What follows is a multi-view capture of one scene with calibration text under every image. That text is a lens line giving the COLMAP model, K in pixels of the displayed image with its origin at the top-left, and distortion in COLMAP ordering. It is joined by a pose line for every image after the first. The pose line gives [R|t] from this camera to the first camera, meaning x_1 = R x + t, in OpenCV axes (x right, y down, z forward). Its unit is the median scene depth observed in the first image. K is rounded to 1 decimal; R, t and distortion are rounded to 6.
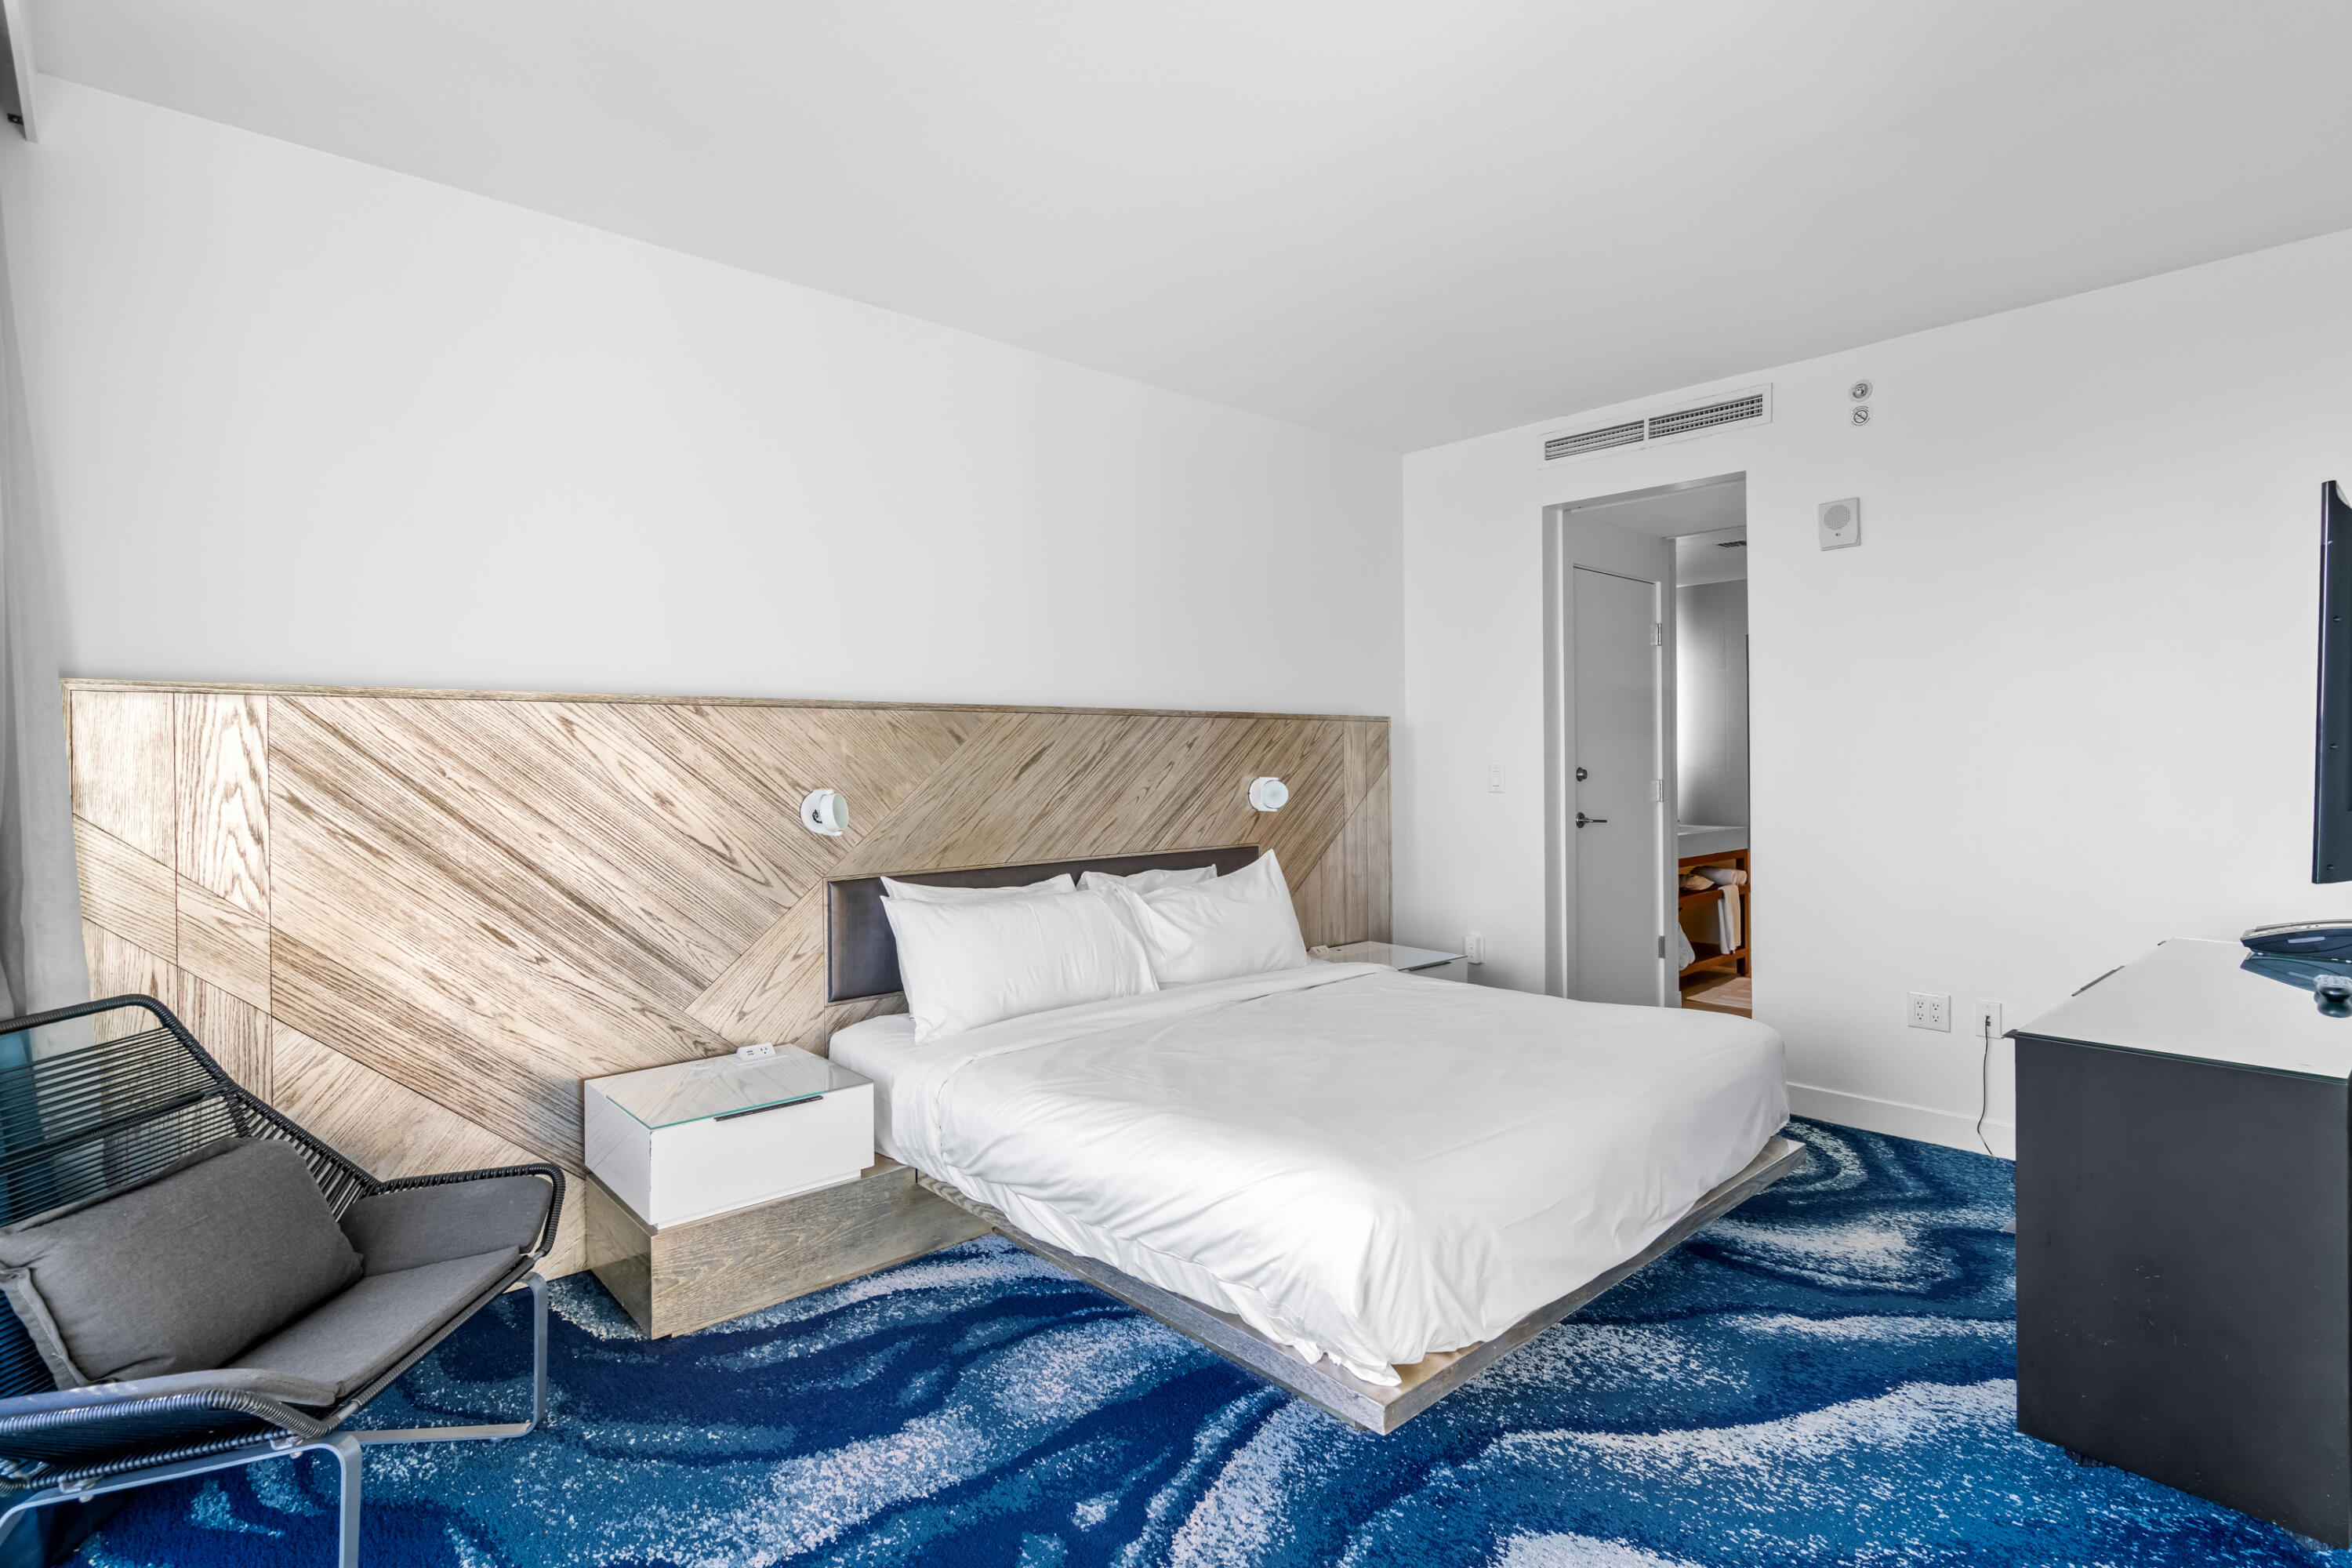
lens RADIAL K [[1160.9, 0, 1221.3], [0, 1160.9, 762.5], [0, 0, 1]] dist [-0.000115, 0.000735]
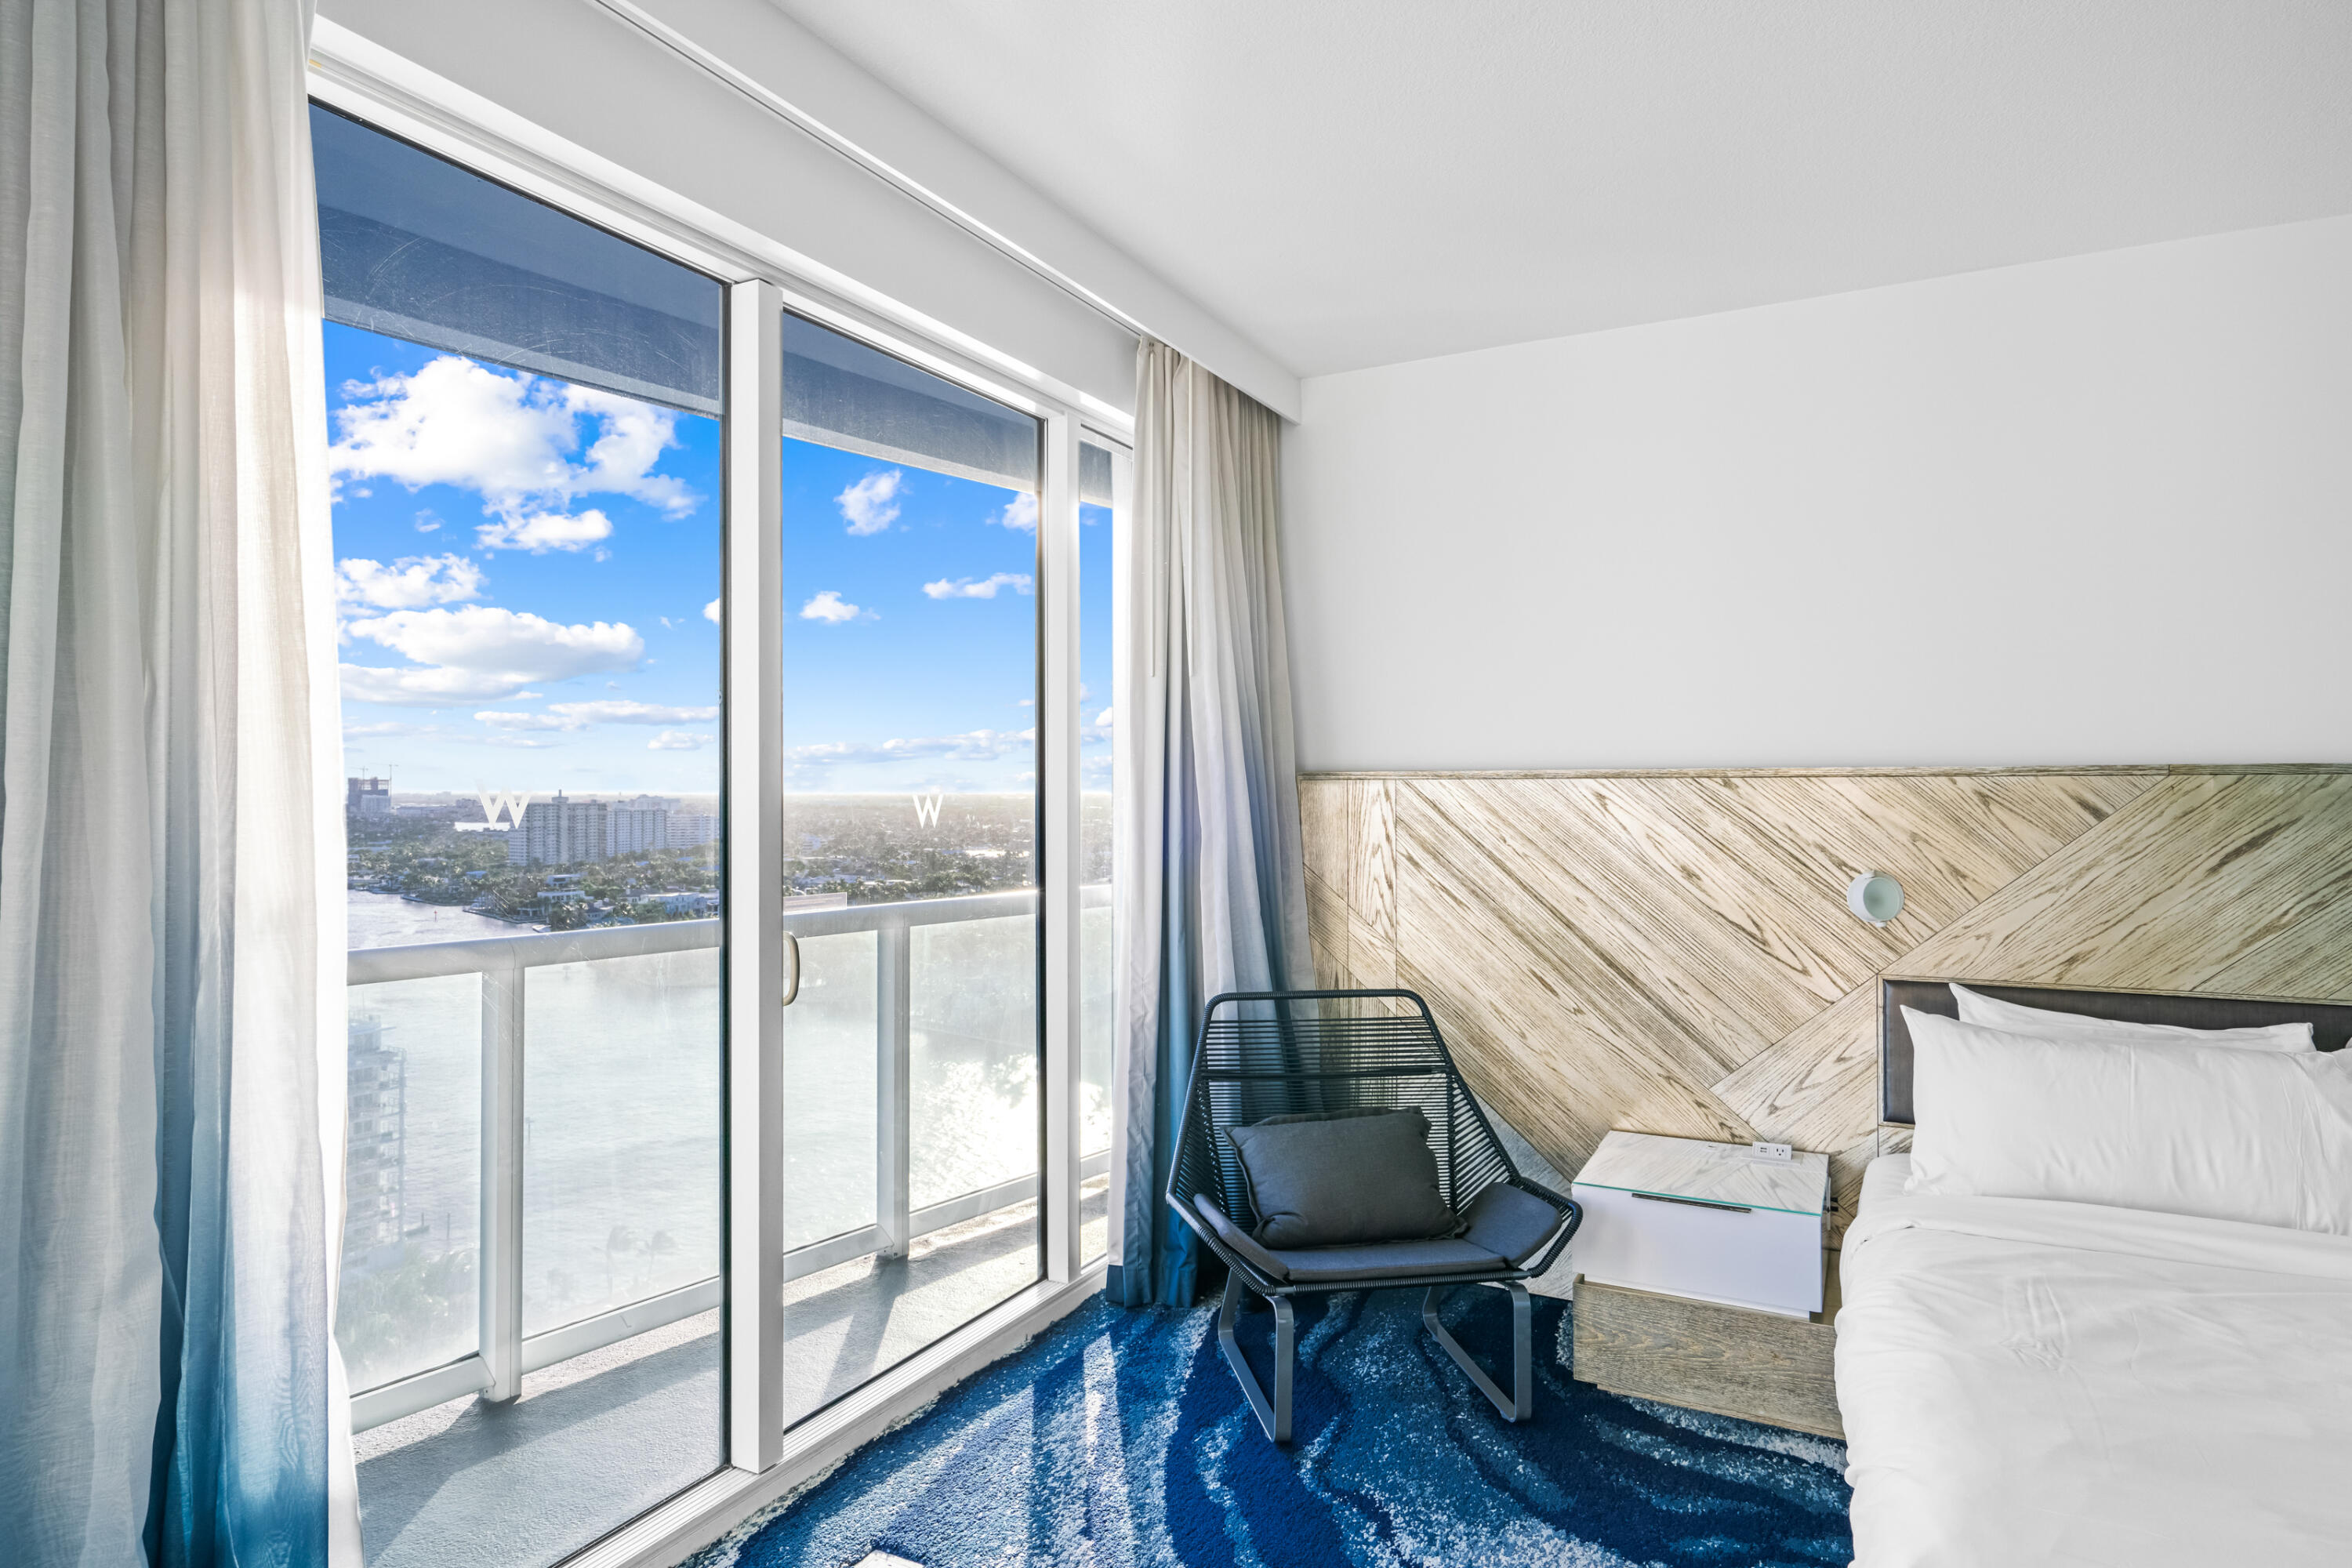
lens RADIAL K [[1340.5, 0, 1176.0], [0, 1340.5, 784.0], [0, 0, 1]] dist [0.014086, -0.000106]
pose [[0.324646, 0.007015, -0.945809, 0.483629], [-0.002282, 0.999975, 0.006633, -0.052823], [0.945833, 0.000005, 0.324654, 0.211064]]
